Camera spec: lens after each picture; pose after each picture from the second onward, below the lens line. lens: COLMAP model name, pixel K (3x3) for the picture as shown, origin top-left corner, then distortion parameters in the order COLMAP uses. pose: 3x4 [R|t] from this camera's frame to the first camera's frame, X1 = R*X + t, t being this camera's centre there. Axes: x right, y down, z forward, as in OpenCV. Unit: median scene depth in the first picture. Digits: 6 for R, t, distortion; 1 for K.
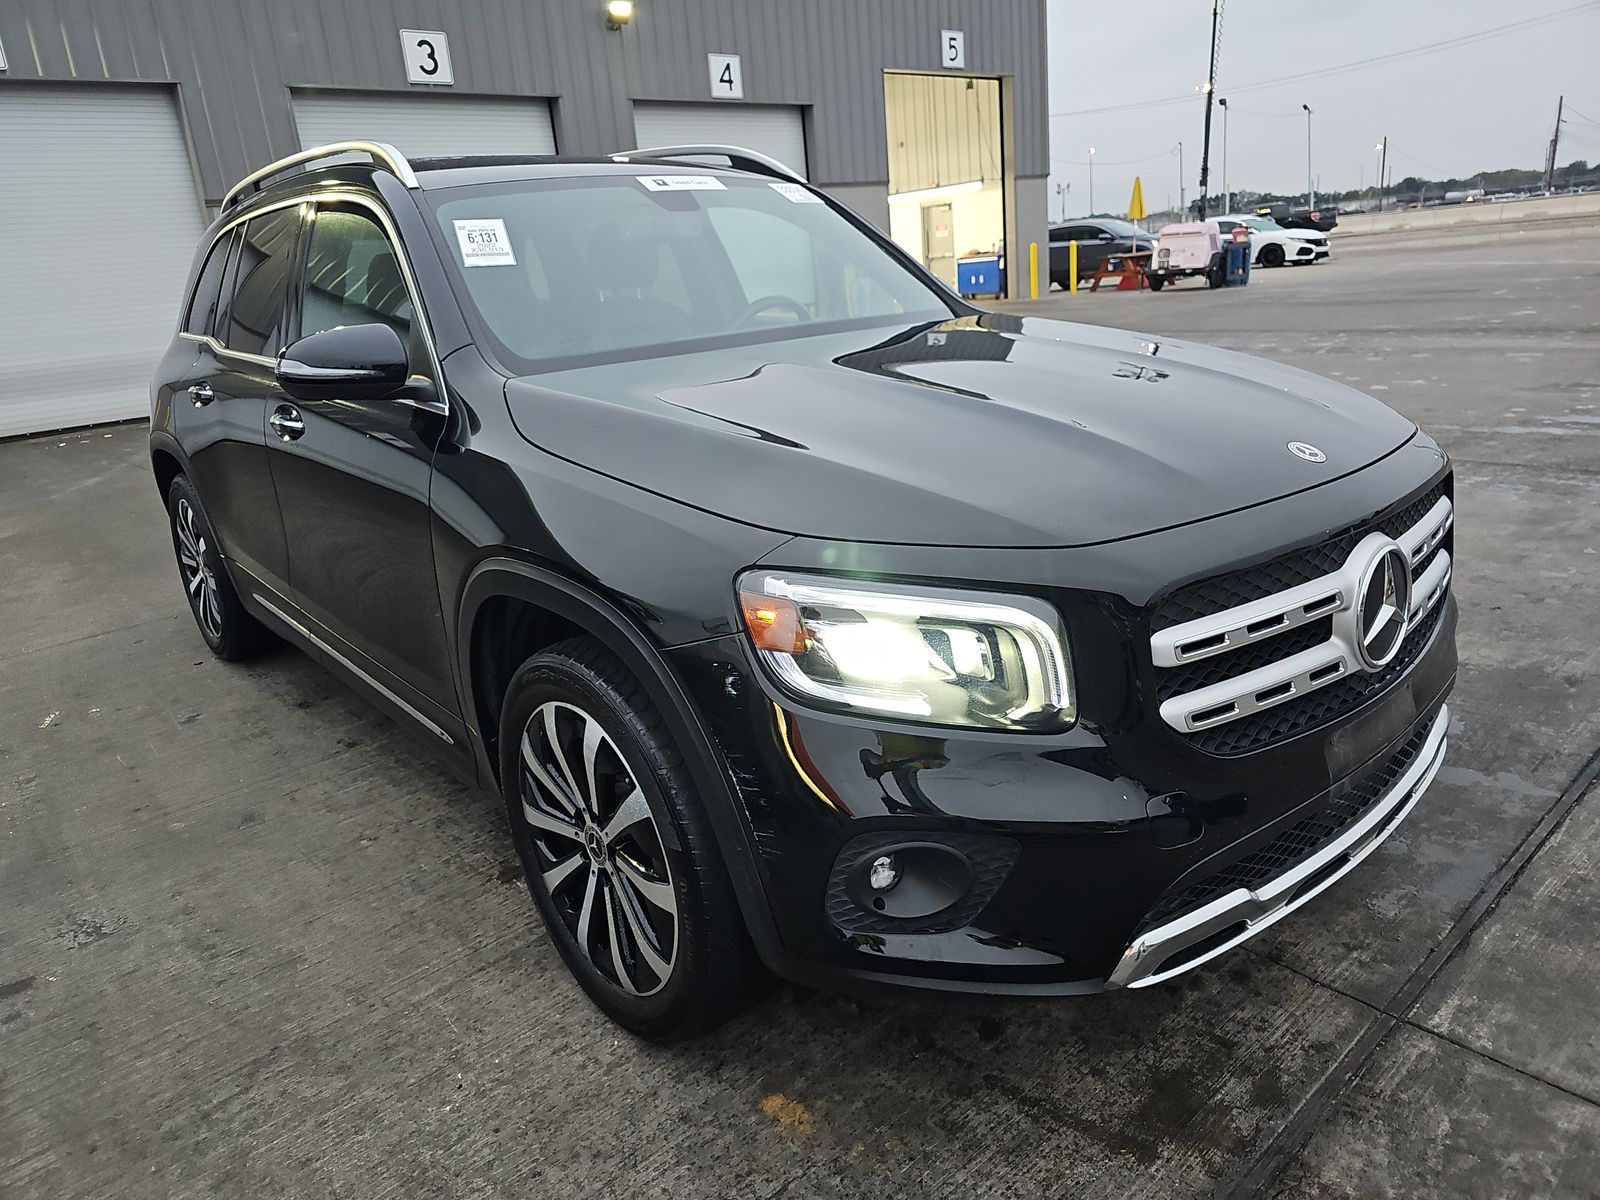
lens RADIAL K [[1097.2, 0, 800.0], [0, 1097.2, 600.0], [0, 0, 1]] dist [0.005534, 0.000135]
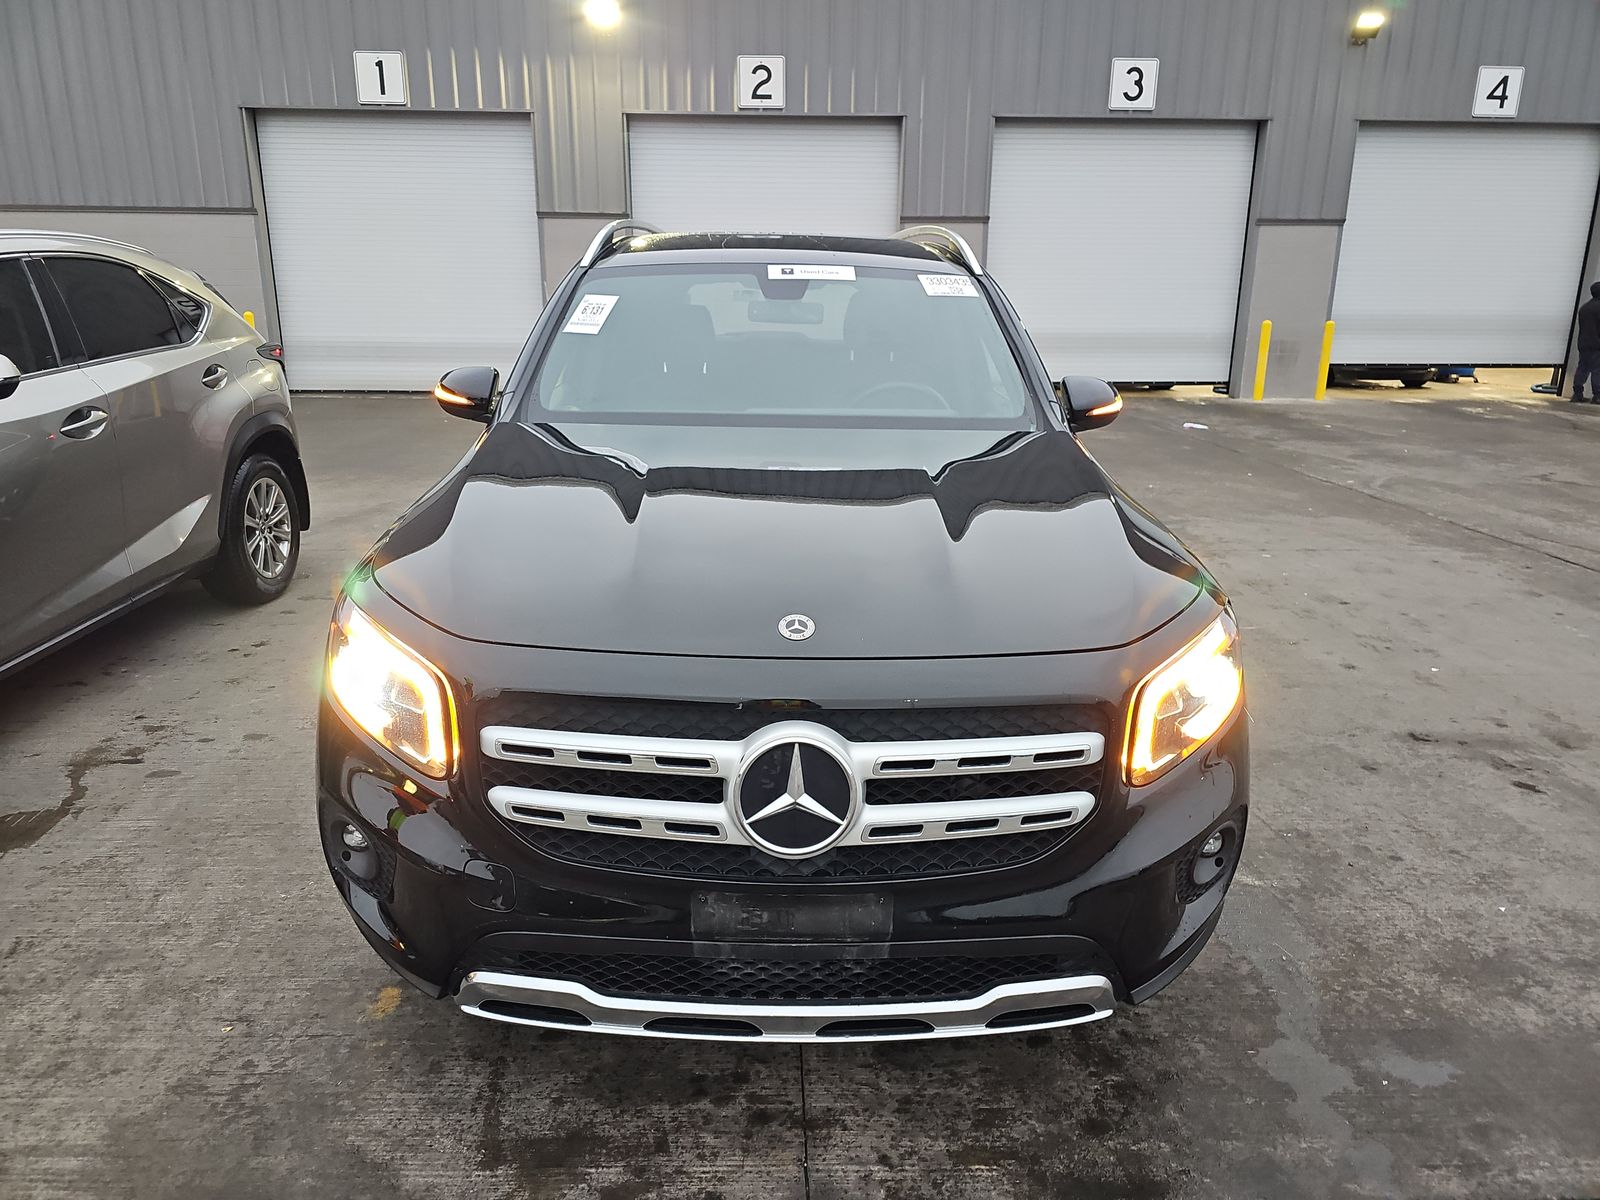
lens RADIAL K [[1120.4, 0, 800.0], [0, 1120.4, 600.0], [0, 0, 1]] dist [0.005438, 0.000063]
pose [[0.756320, 0.256377, -0.601873, 0.177049], [-0.258955, 0.962190, 0.084453, -0.040526], [0.600768, 0.091985, 0.794114, 0.030458]]
